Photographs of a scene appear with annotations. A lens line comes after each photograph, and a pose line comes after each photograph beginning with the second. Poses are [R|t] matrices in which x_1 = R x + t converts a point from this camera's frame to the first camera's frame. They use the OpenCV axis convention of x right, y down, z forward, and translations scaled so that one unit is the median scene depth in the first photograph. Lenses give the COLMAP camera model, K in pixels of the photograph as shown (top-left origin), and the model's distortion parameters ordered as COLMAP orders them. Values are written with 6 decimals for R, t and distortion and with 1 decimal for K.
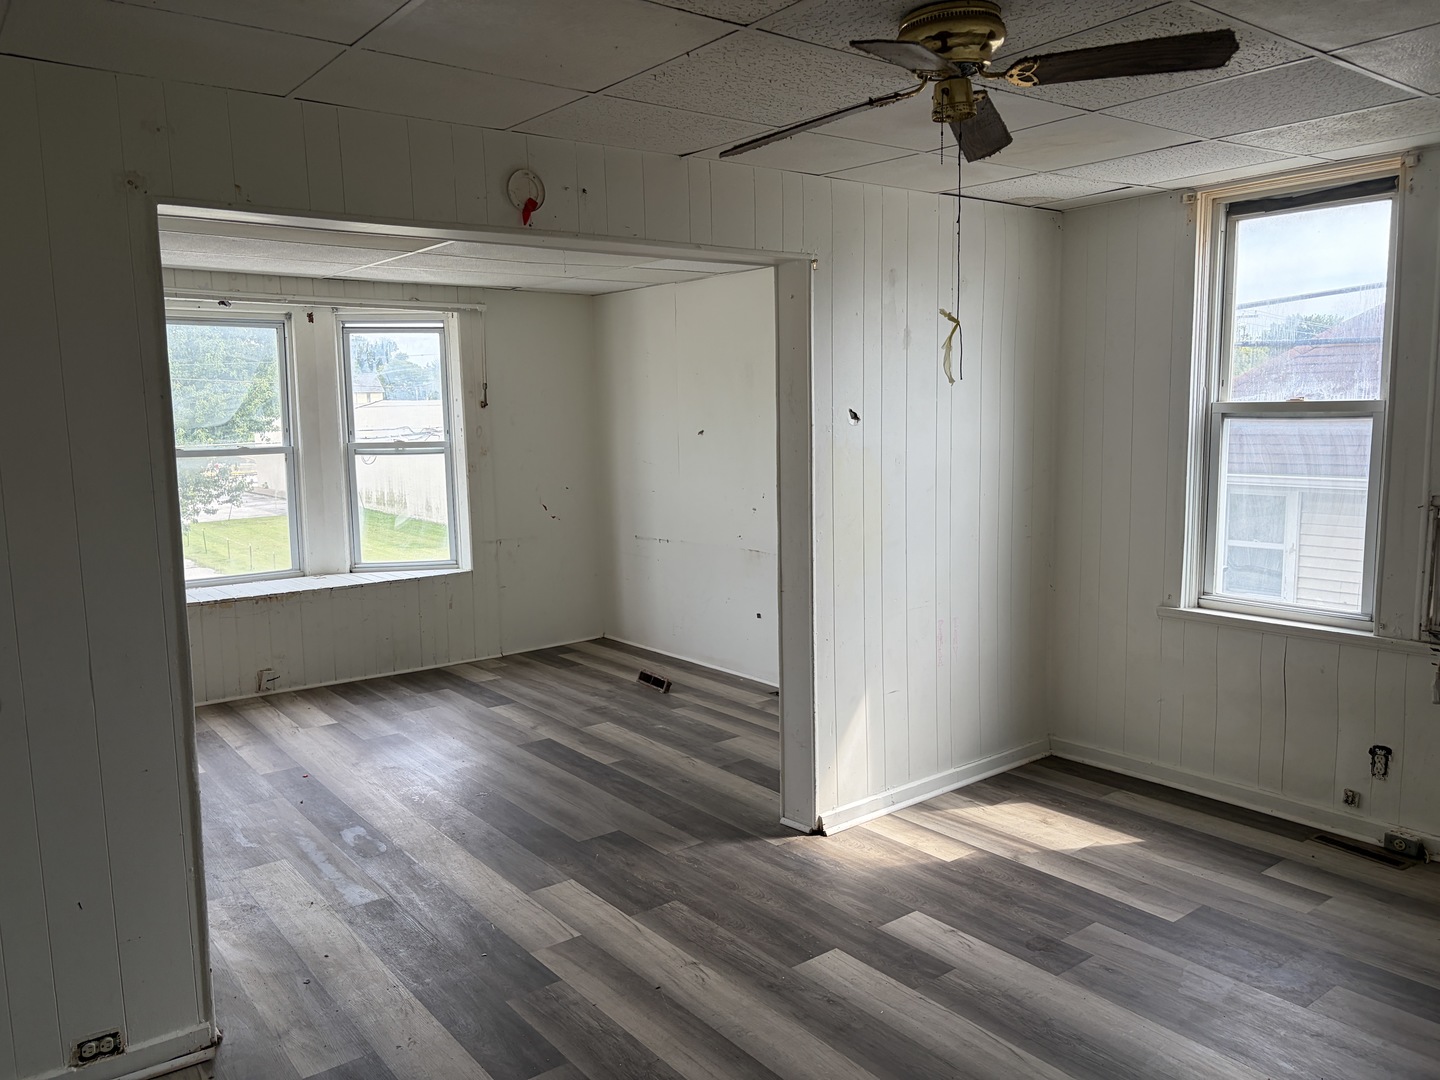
lens RADIAL K [[1099.9, 0, 720.0], [0, 1099.9, 540.0], [0, 0, 1]] dist [0.060987, -0.066416]
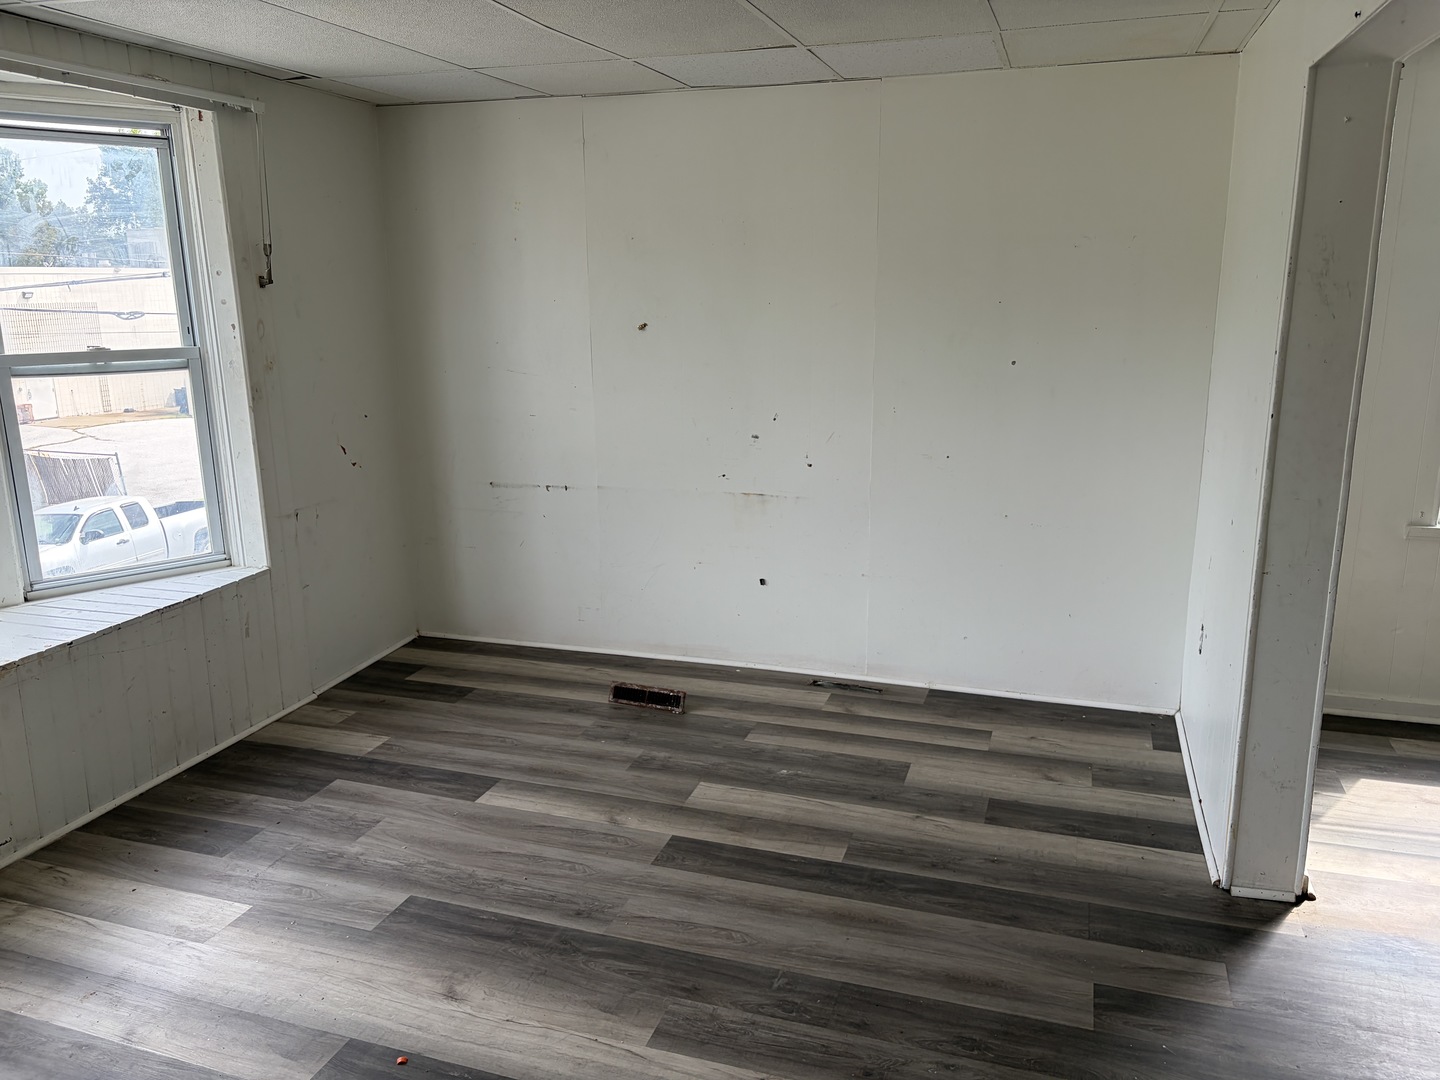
lens RADIAL K [[1096.4, 0, 720.0], [0, 1096.4, 540.0], [0, 0, 1]] dist [0.015475, 0.005925]
pose [[0.822719, -0.116847, 0.556309, -0.527527], [0.059110, 0.990926, 0.120717, -0.065850], [-0.565366, -0.066433, 0.822160, 0.567941]]
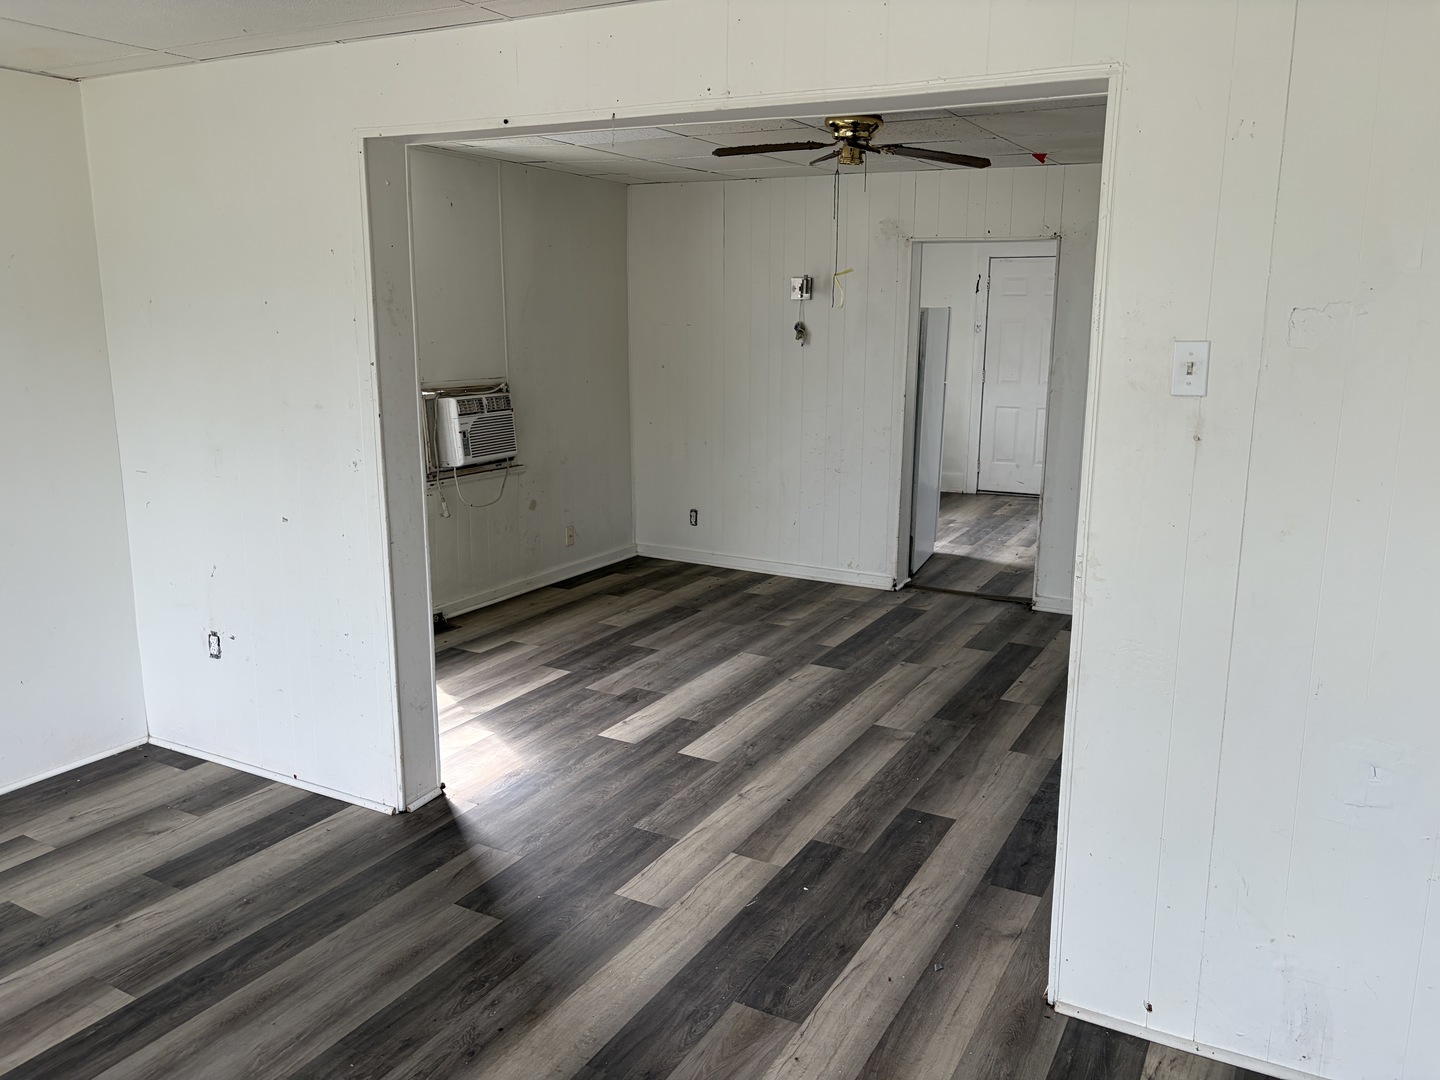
lens RADIAL K [[1099.9, 0, 720.0], [0, 1099.9, 540.0], [0, 0, 1]] dist [0.060987, -0.066416]
pose [[-0.408227, -0.164294, 0.897975, -0.704616], [0.113553, 0.966893, 0.228526, -0.103806], [-0.905791, 0.195258, -0.376055, 0.970484]]
